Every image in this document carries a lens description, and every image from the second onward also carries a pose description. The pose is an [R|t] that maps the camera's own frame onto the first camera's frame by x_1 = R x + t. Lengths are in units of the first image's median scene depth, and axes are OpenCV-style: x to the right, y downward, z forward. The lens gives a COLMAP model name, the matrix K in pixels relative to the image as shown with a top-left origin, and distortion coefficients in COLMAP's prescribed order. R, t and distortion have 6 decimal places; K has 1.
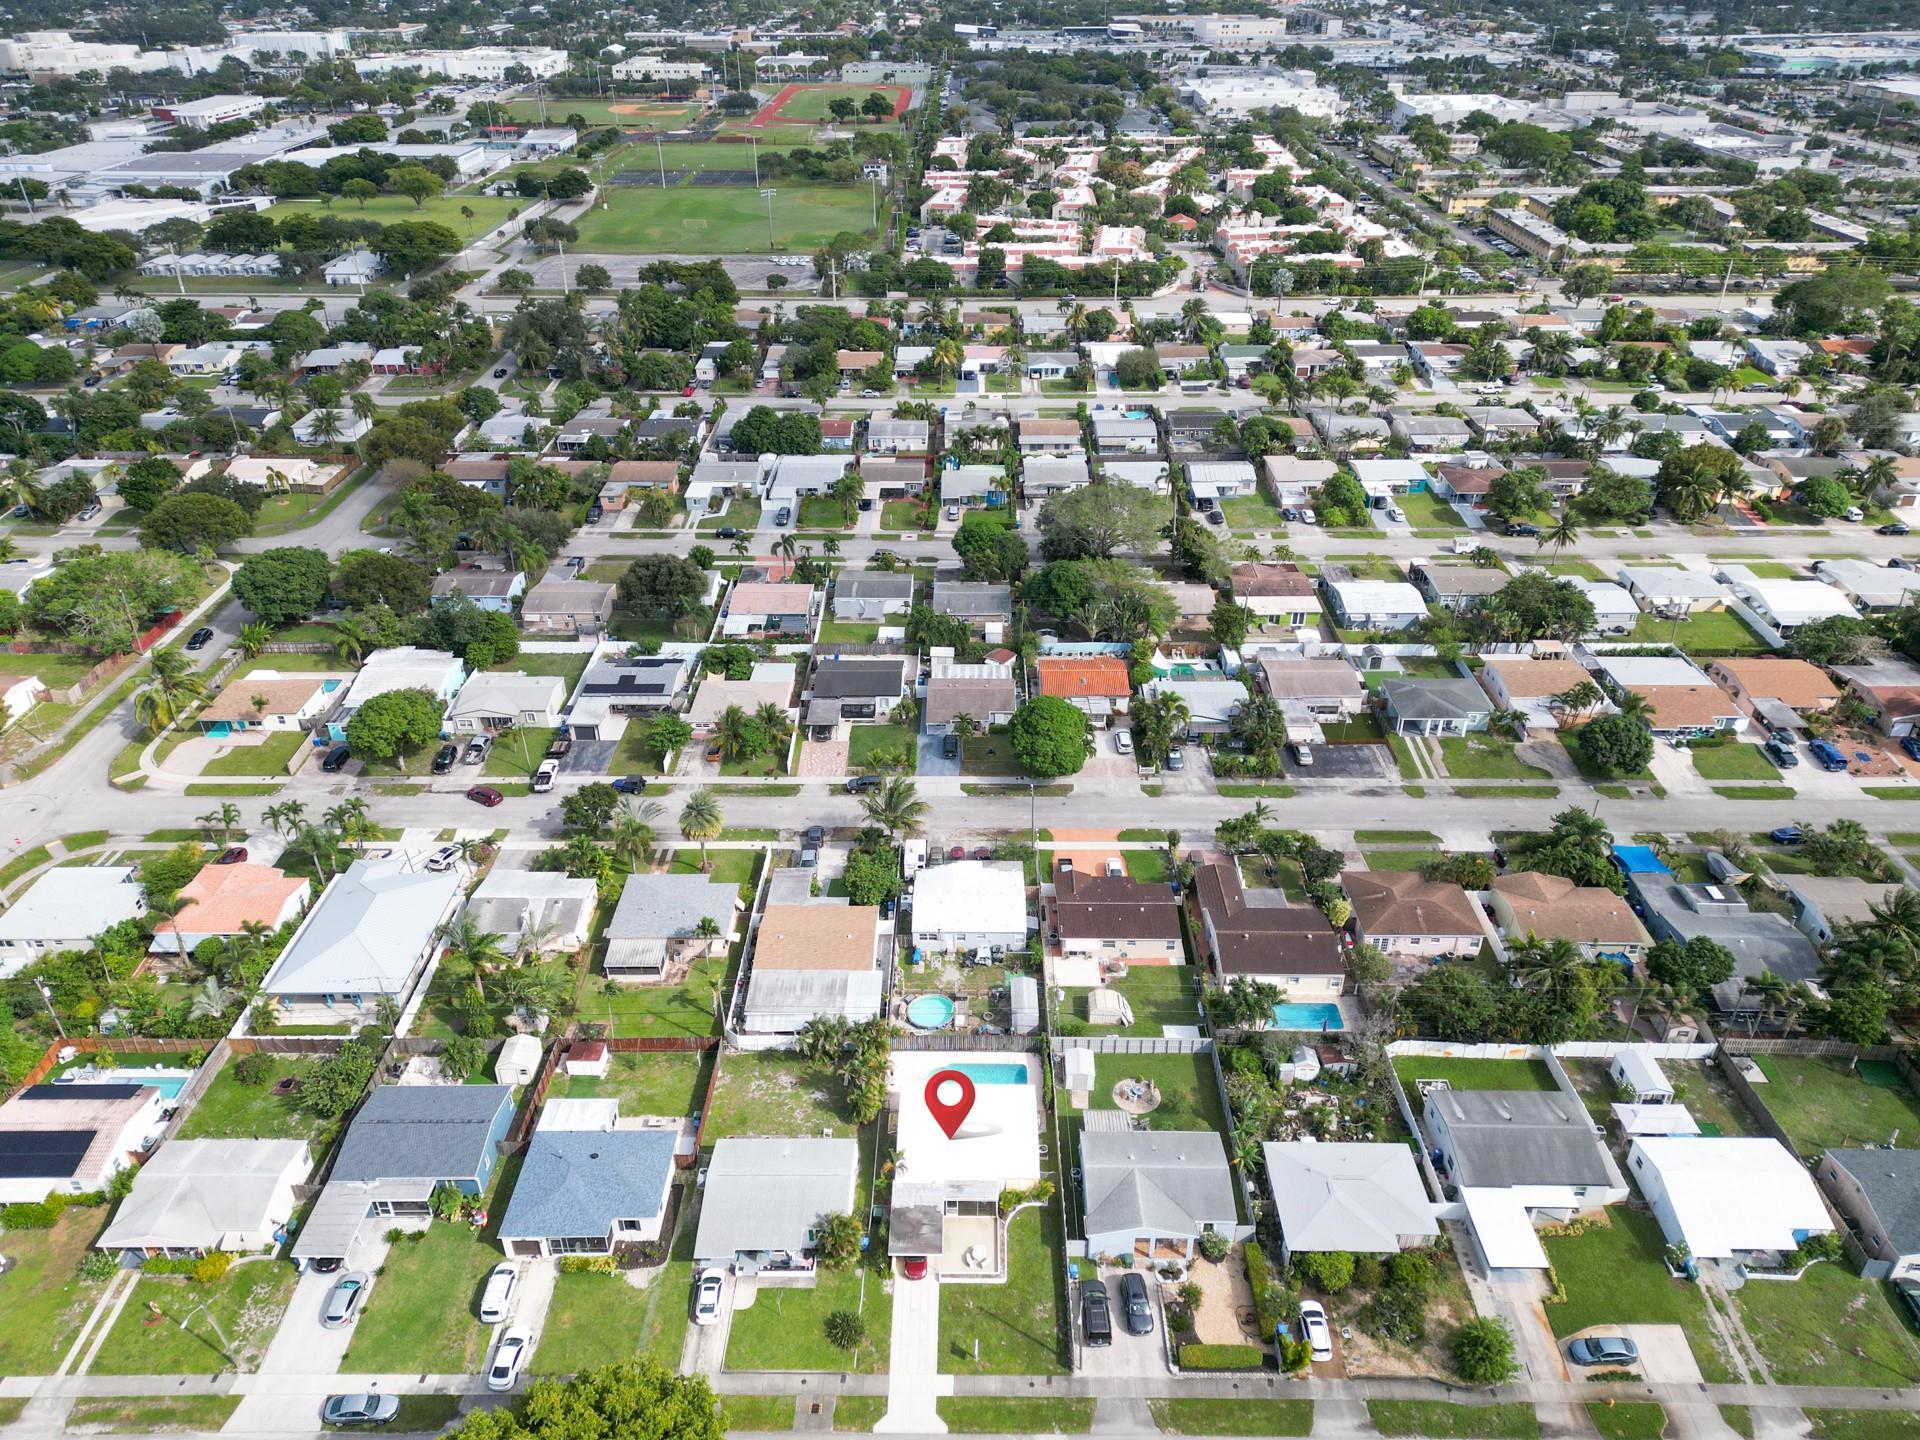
lens RADIAL K [[1333.4, 0, 960.0], [0, 1333.4, 720.0], [0, 0, 1]] dist [0.079123, -0.080330]
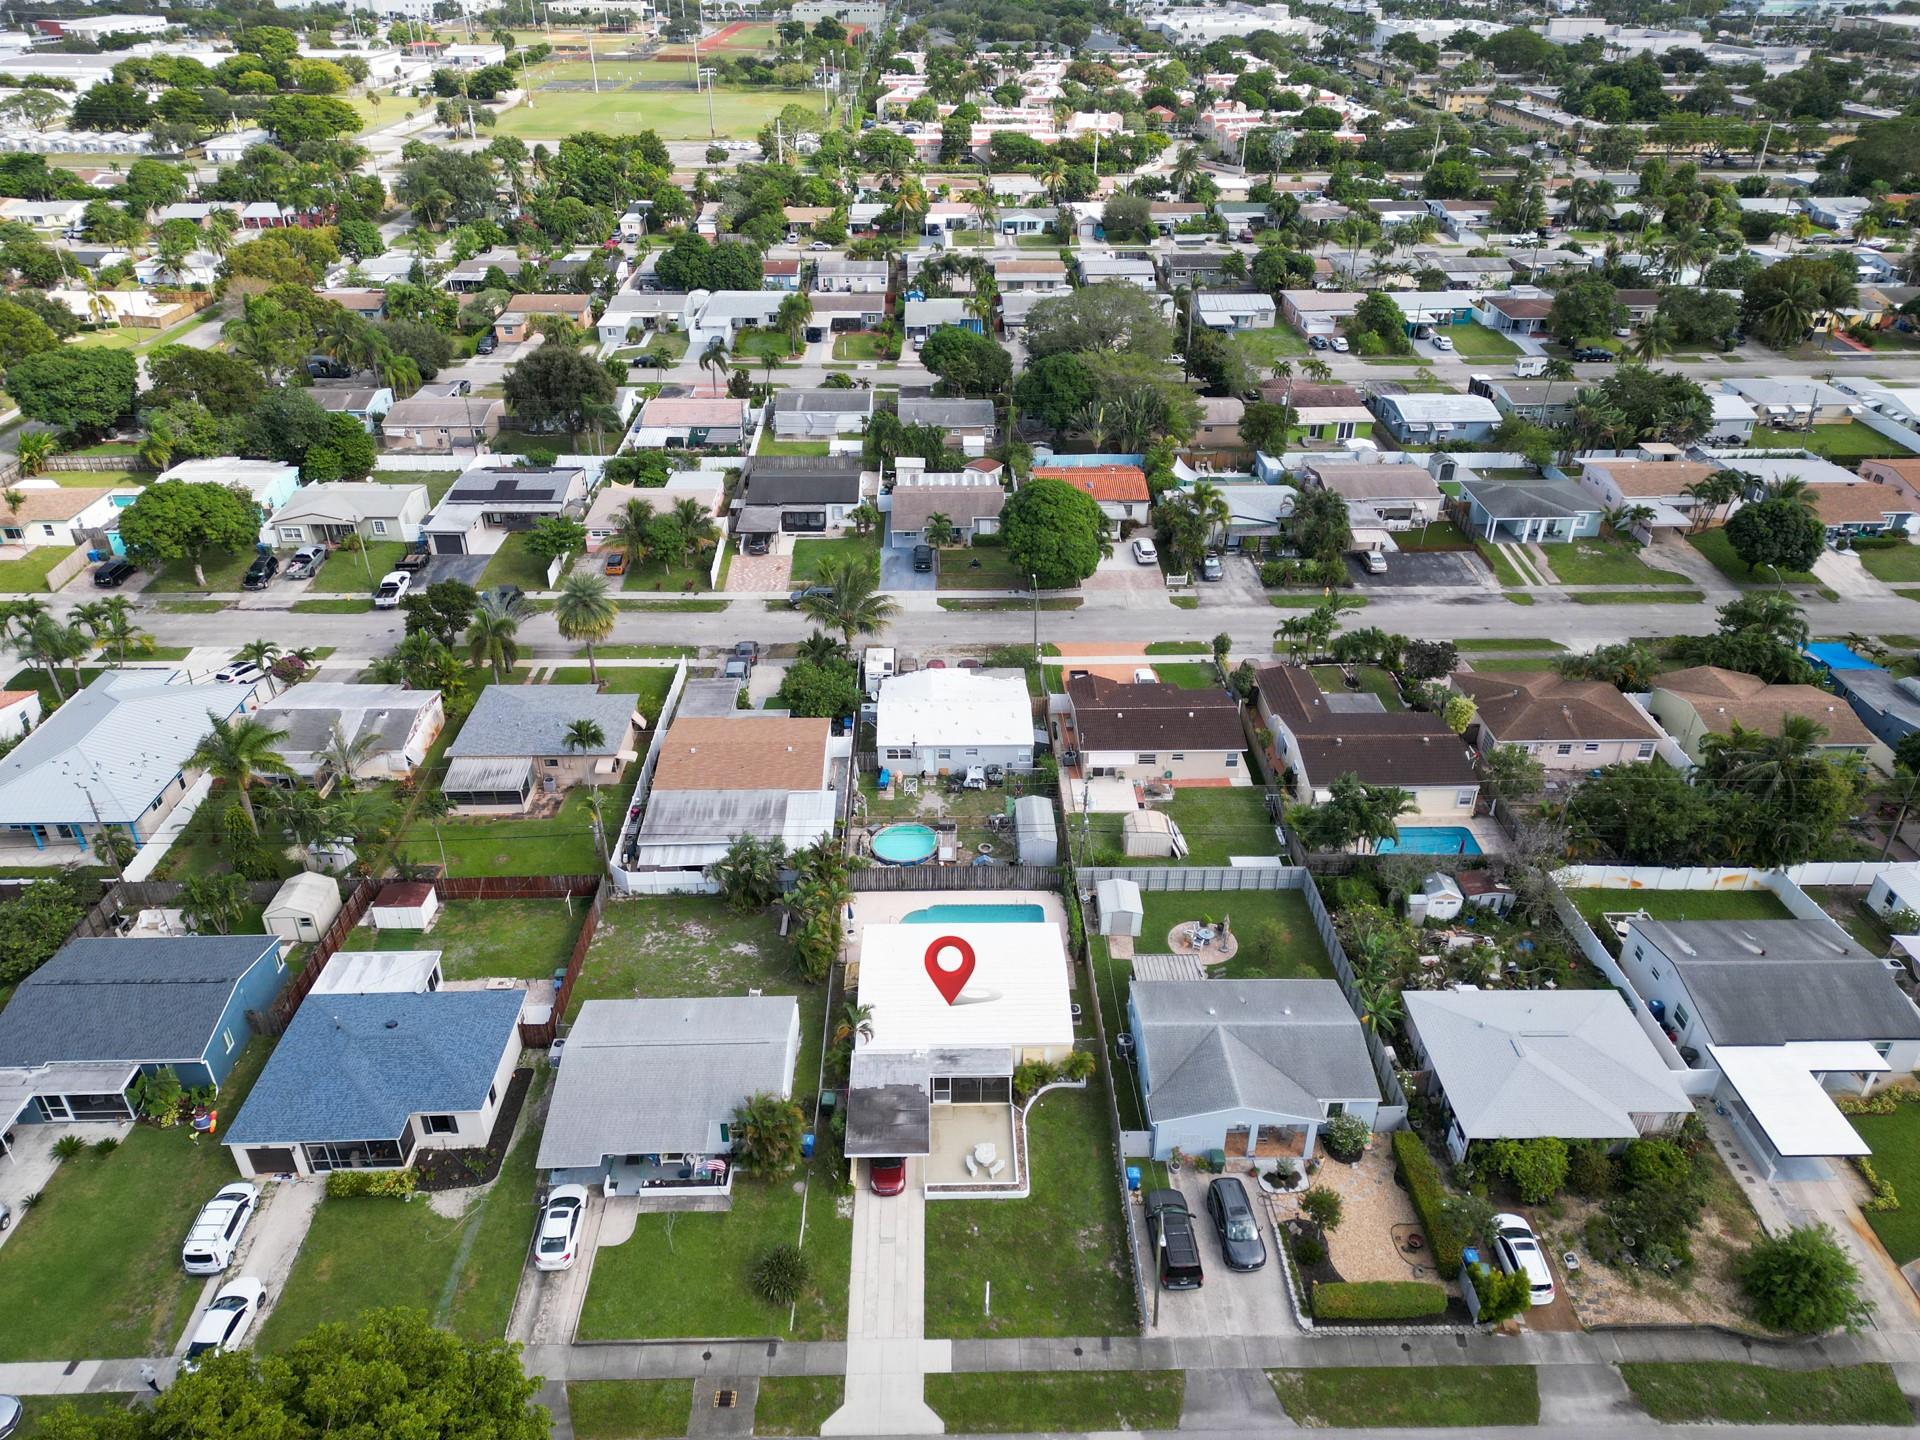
lens RADIAL K [[1333.4, 0, 960.0], [0, 1333.4, 720.0], [0, 0, 1]] dist [0.079123, -0.080330]
pose [[0.999519, -0.009229, 0.029610, -0.009522], [0.009314, 0.999953, -0.002734, 0.117205], [-0.029583, 0.003009, 0.999558, 0.220385]]
